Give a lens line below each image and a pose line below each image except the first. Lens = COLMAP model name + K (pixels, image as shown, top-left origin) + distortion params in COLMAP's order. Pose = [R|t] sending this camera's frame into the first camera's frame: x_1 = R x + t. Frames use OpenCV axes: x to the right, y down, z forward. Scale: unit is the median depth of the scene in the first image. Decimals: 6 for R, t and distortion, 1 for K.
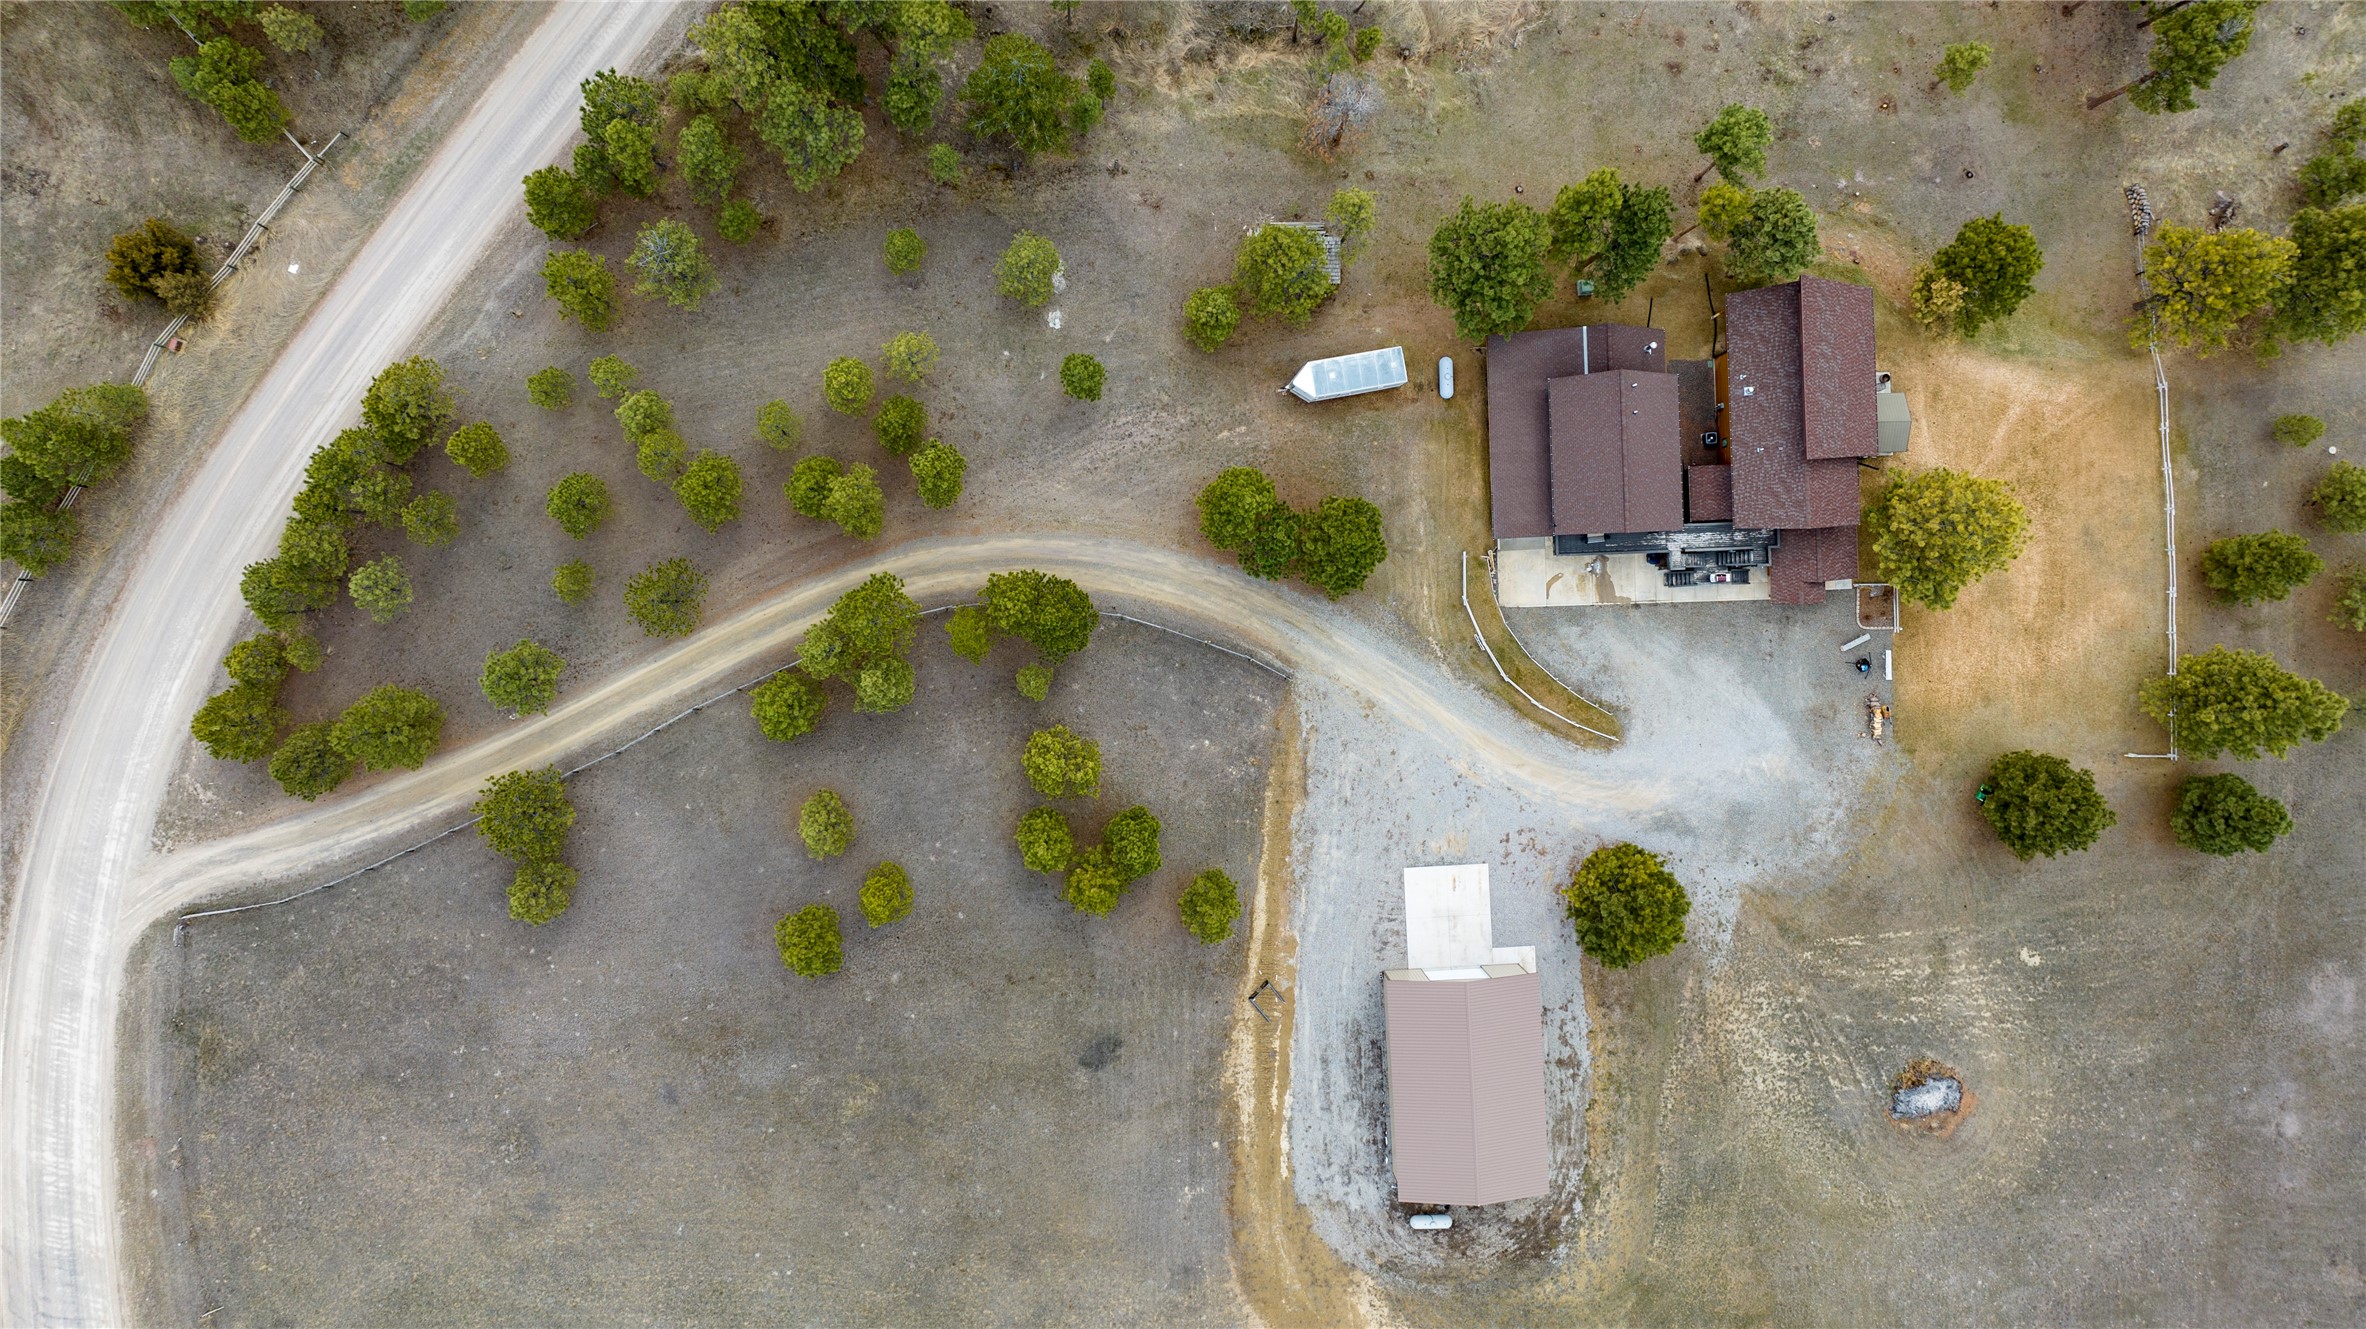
lens RADIAL K [[1665.4, 0, 1181.8], [0, 1665.4, 668.4], [0, 0, 1]] dist [-0.028896, 0.026253]
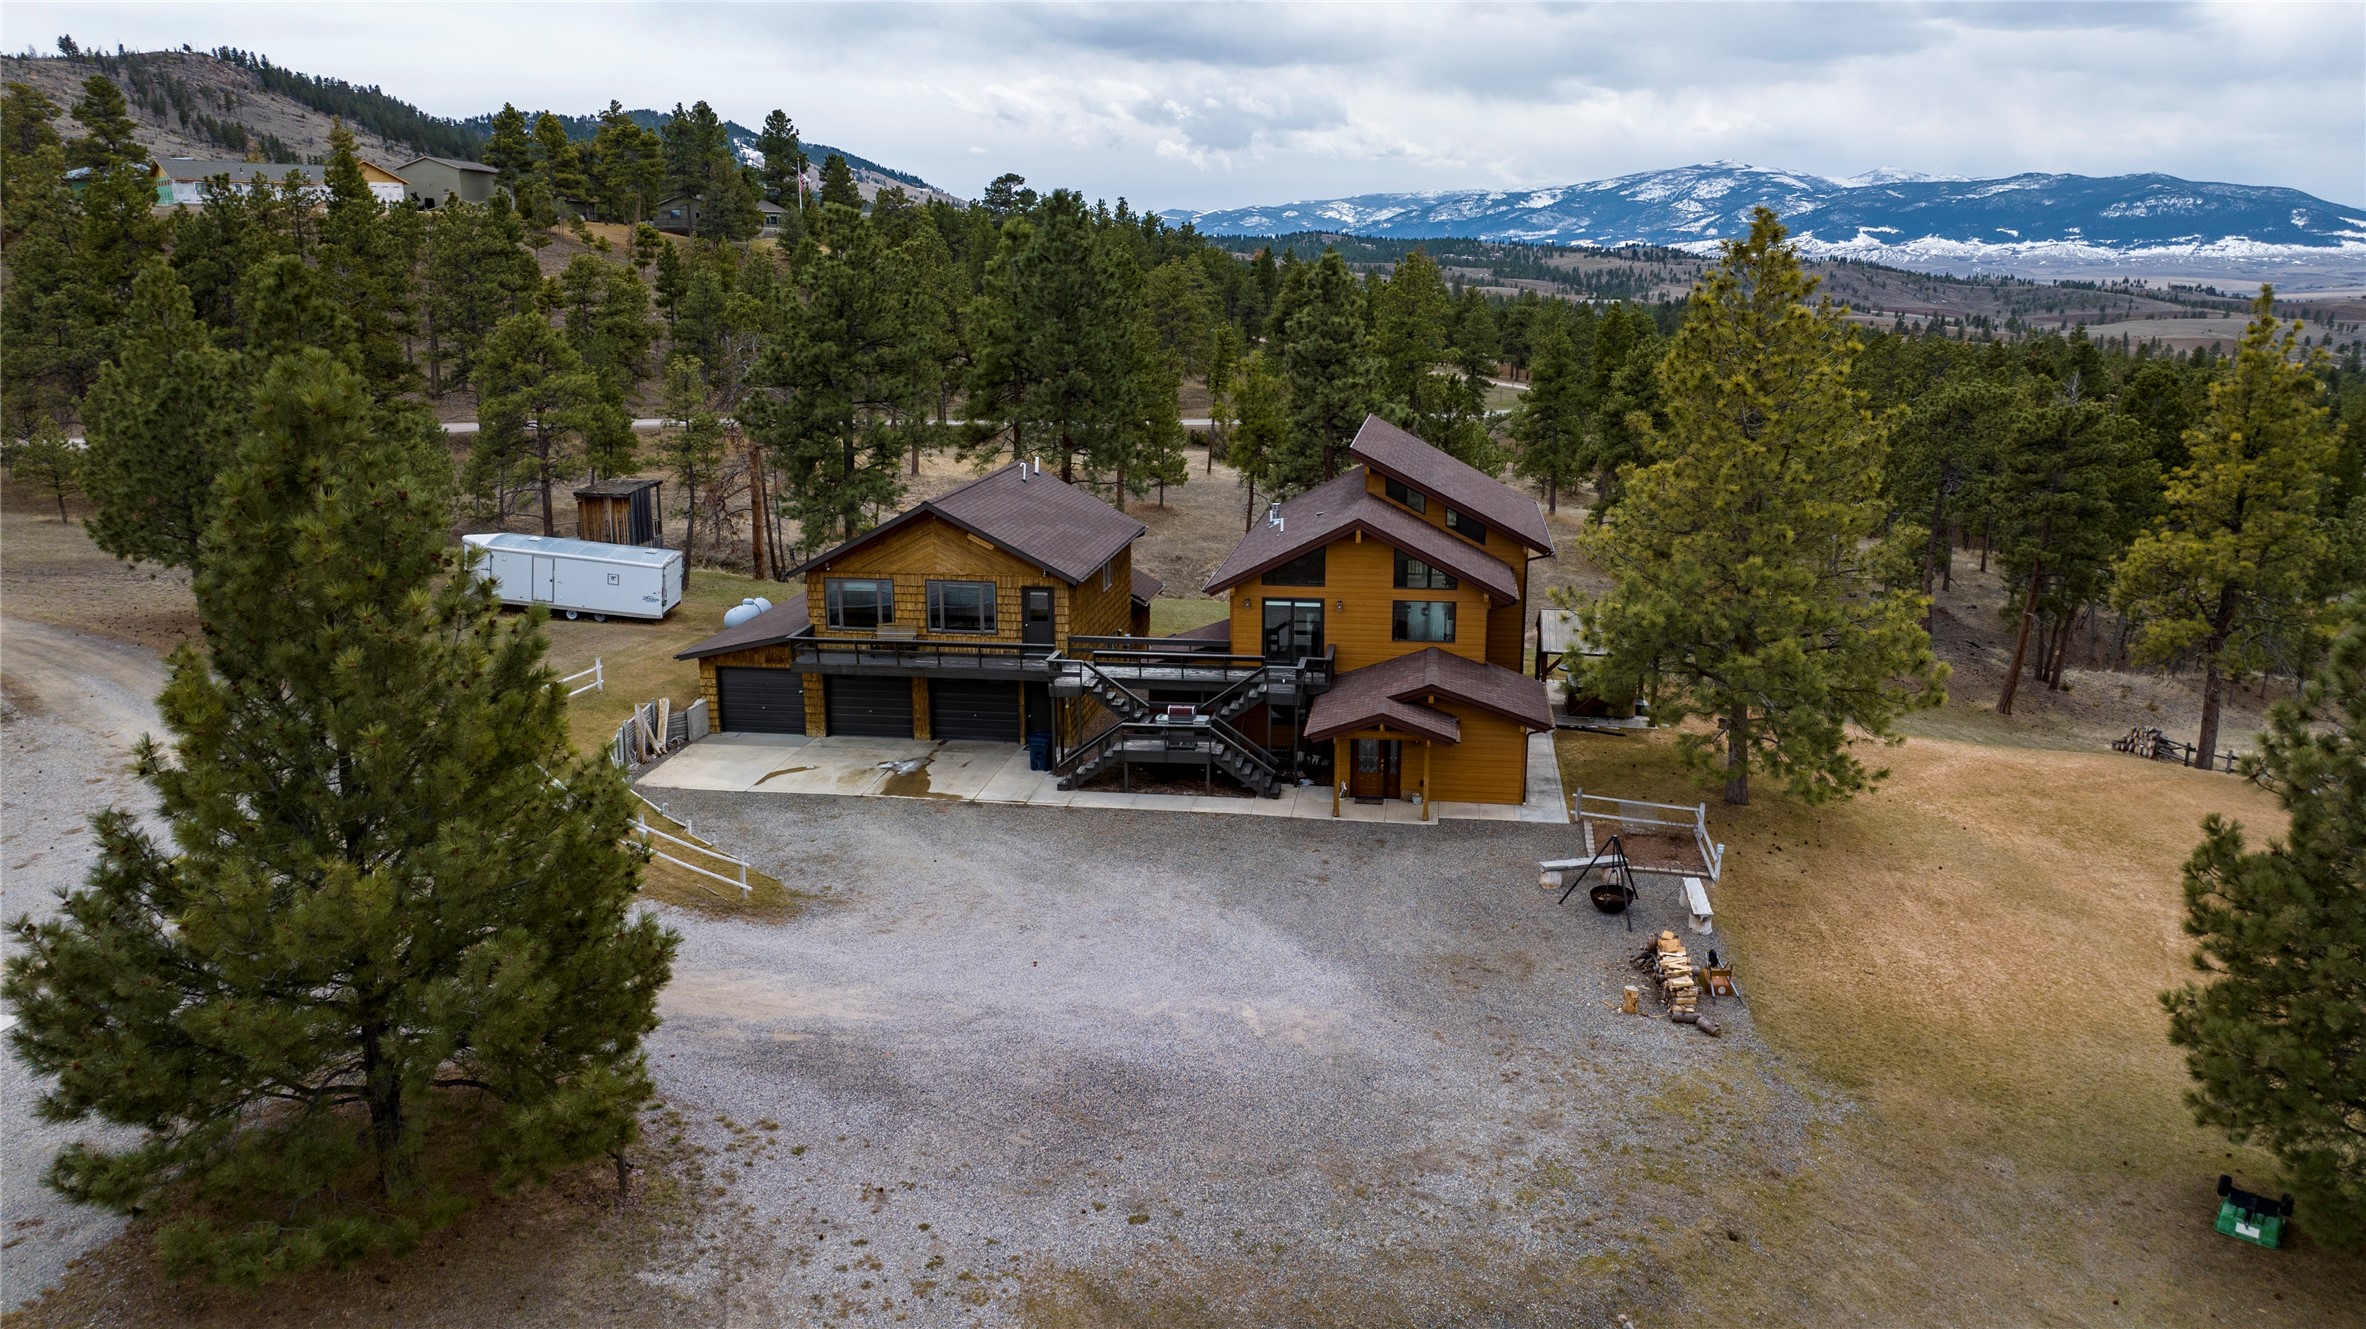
lens RADIAL K [[1665.4, 0, 1170.2], [0, 1665.4, 670.1], [0, 0, 1]] dist [-0.028896, 0.026253]
pose [[0.980331, 0.047115, -0.191656, 0.388601], [-0.197352, 0.224051, -0.954386, 0.301482], [-0.002025, 0.973438, 0.228942, 0.891244]]
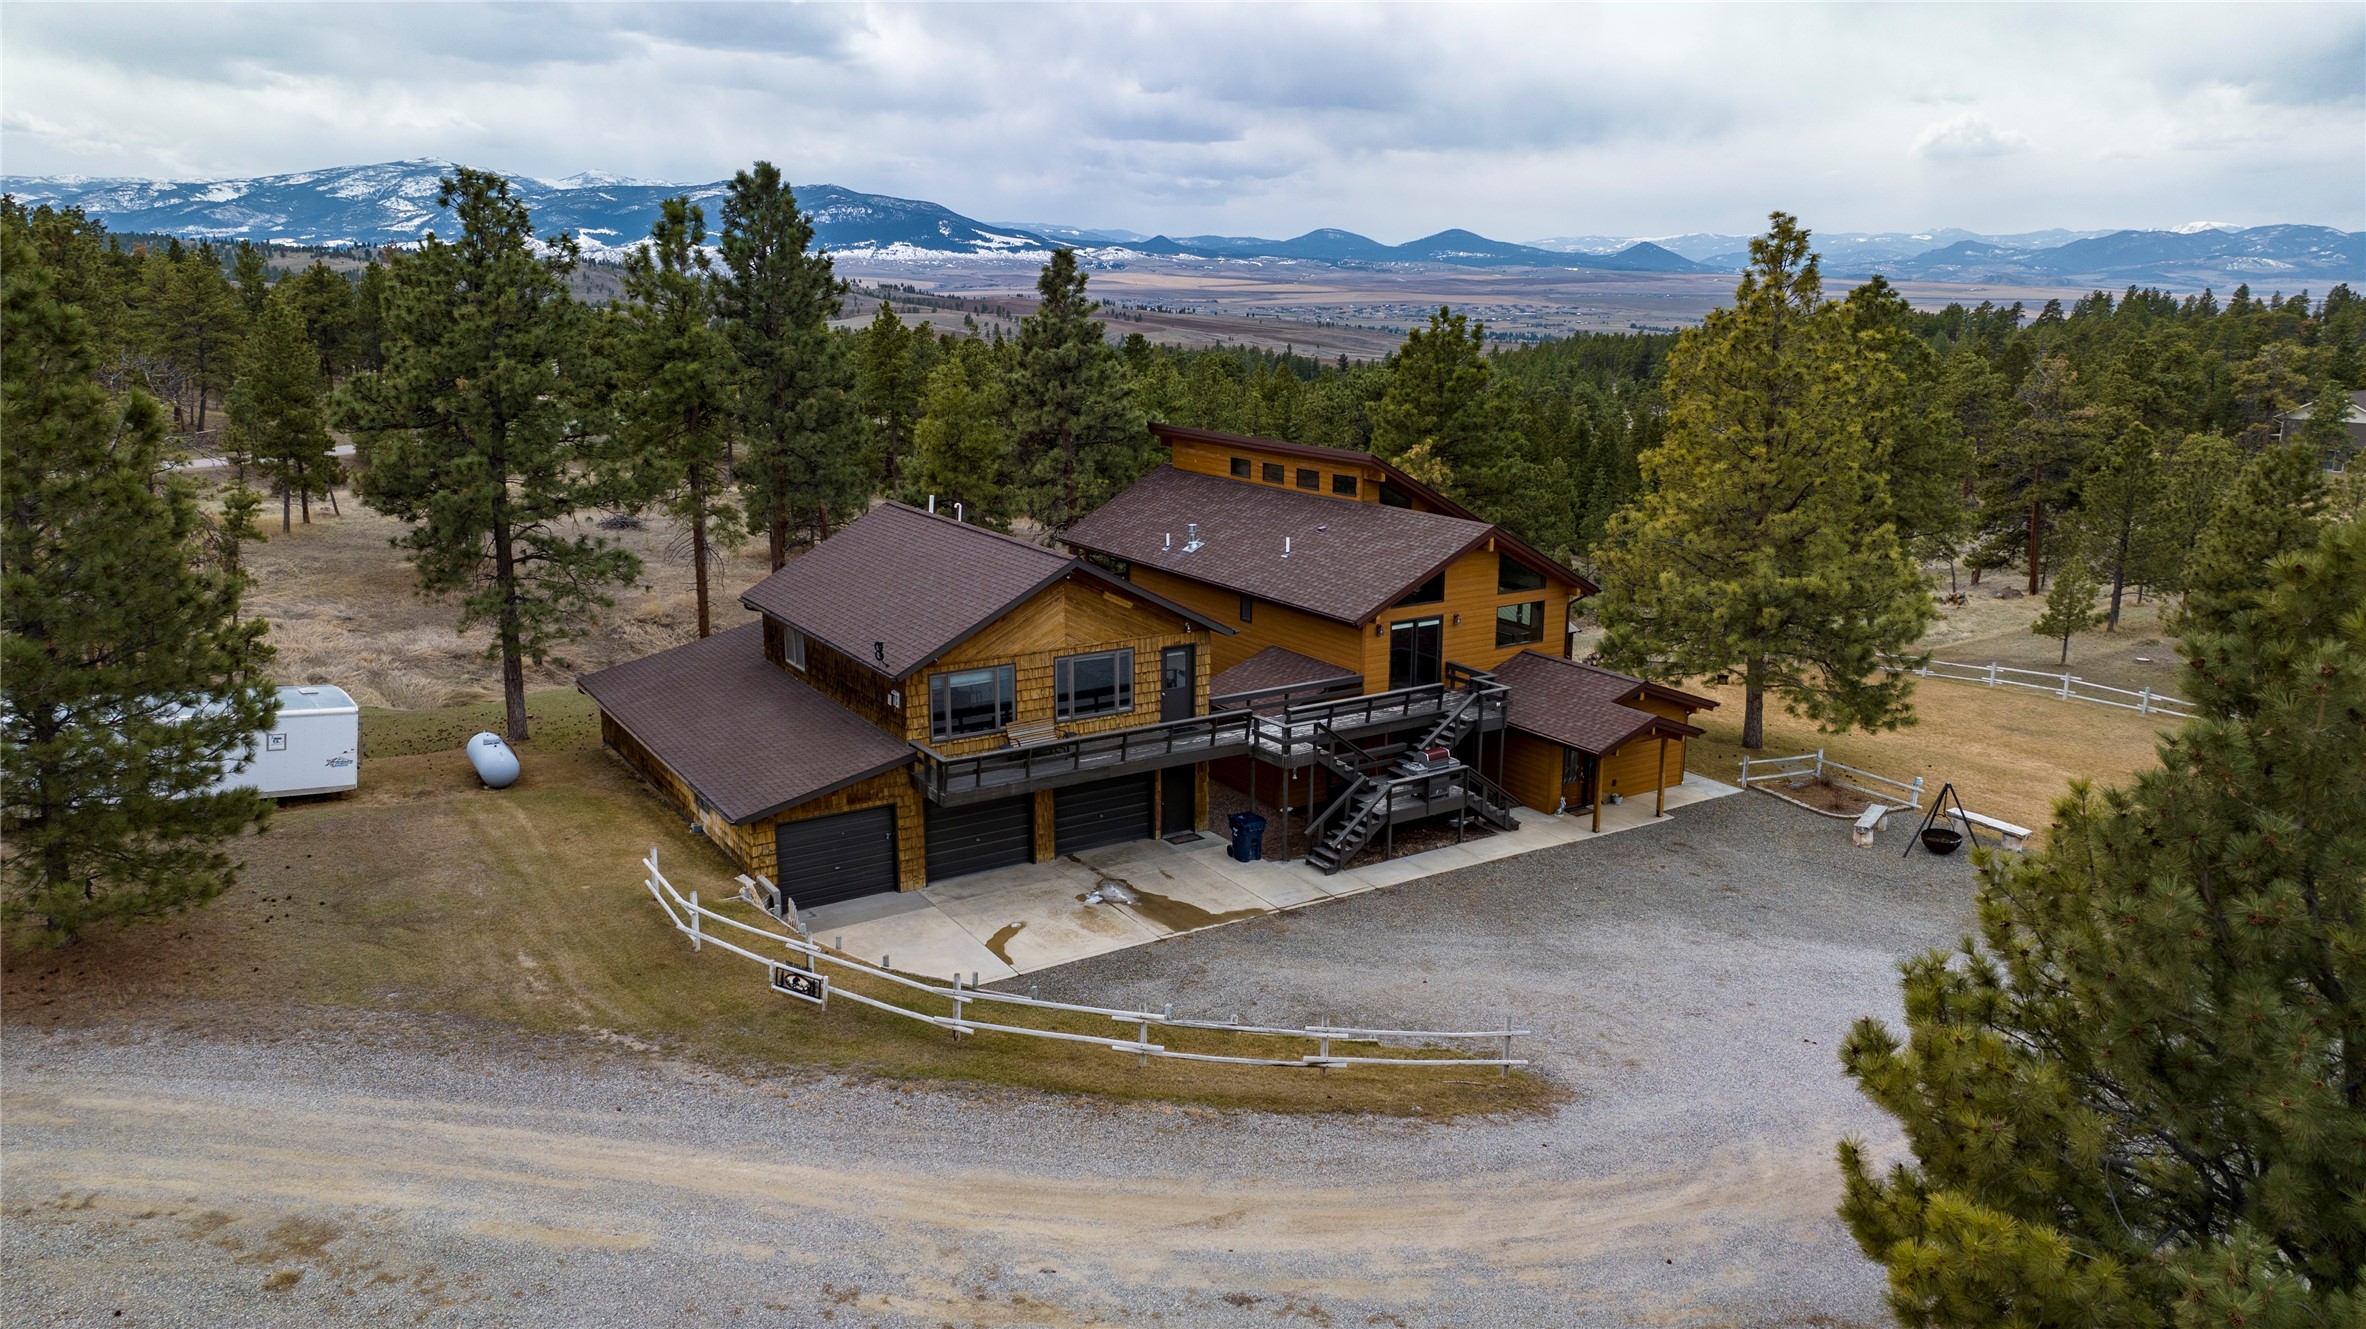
lens RADIAL K [[1665.4, 0, 1171.9], [0, 1665.4, 658.2], [0, 0, 1]] dist [-0.028896, 0.026253]
pose [[0.868833, -0.105811, 0.483667, 0.114005], [0.495094, 0.192563, -0.847232, 0.200823], [-0.003490, 0.975563, 0.219692, 0.892963]]
